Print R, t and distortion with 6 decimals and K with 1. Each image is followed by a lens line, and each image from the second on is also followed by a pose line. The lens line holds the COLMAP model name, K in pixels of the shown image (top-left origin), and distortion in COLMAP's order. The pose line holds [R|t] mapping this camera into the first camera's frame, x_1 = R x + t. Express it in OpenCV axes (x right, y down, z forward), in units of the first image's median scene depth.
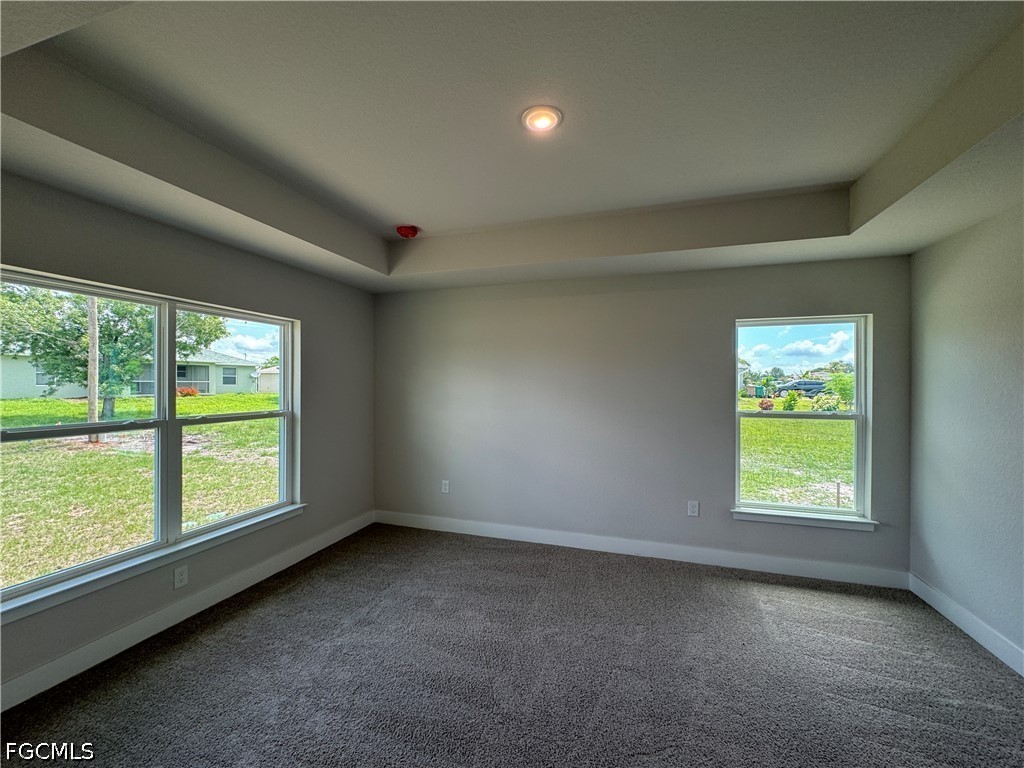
lens RADIAL K [[409.6, 0, 514.4], [0, 409.6, 385.1], [0, 0, 1]] dist [0.002670, 0.000676]
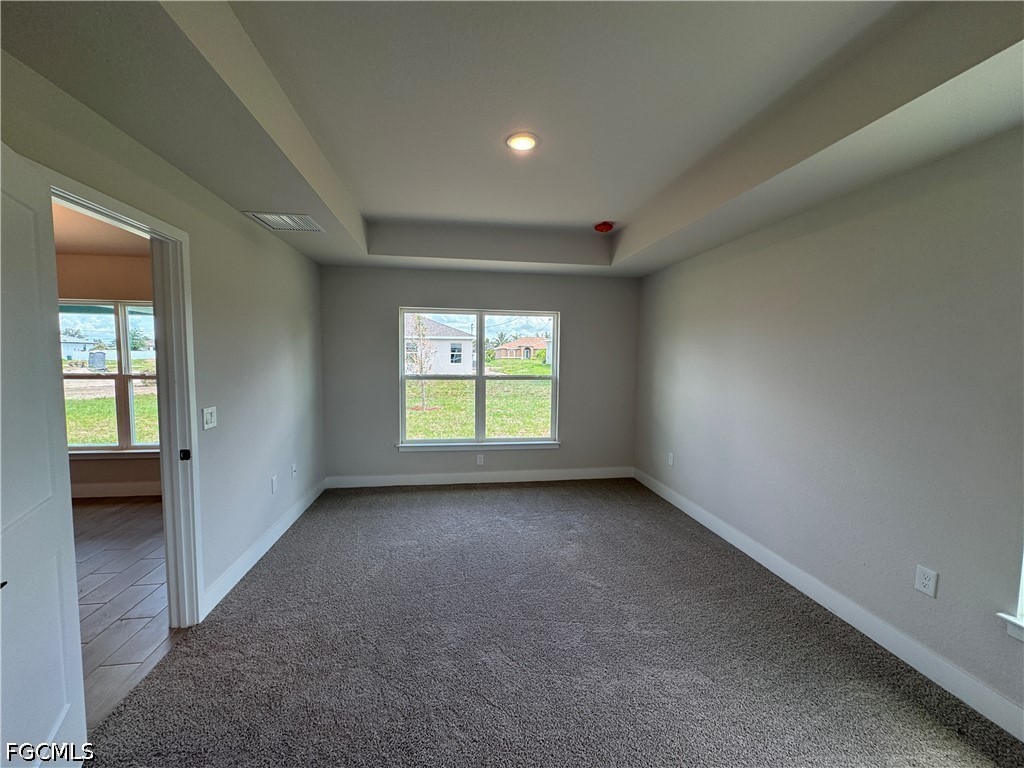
lens RADIAL K [[409.6, 0, 514.4], [0, 409.6, 385.1], [0, 0, 1]] dist [0.002670, 0.000676]
pose [[0.448083, 0.068586, -0.891357, 0.765607], [-0.013971, 0.997468, 0.069728, -0.004829], [0.893883, -0.018791, 0.447907, 0.262823]]
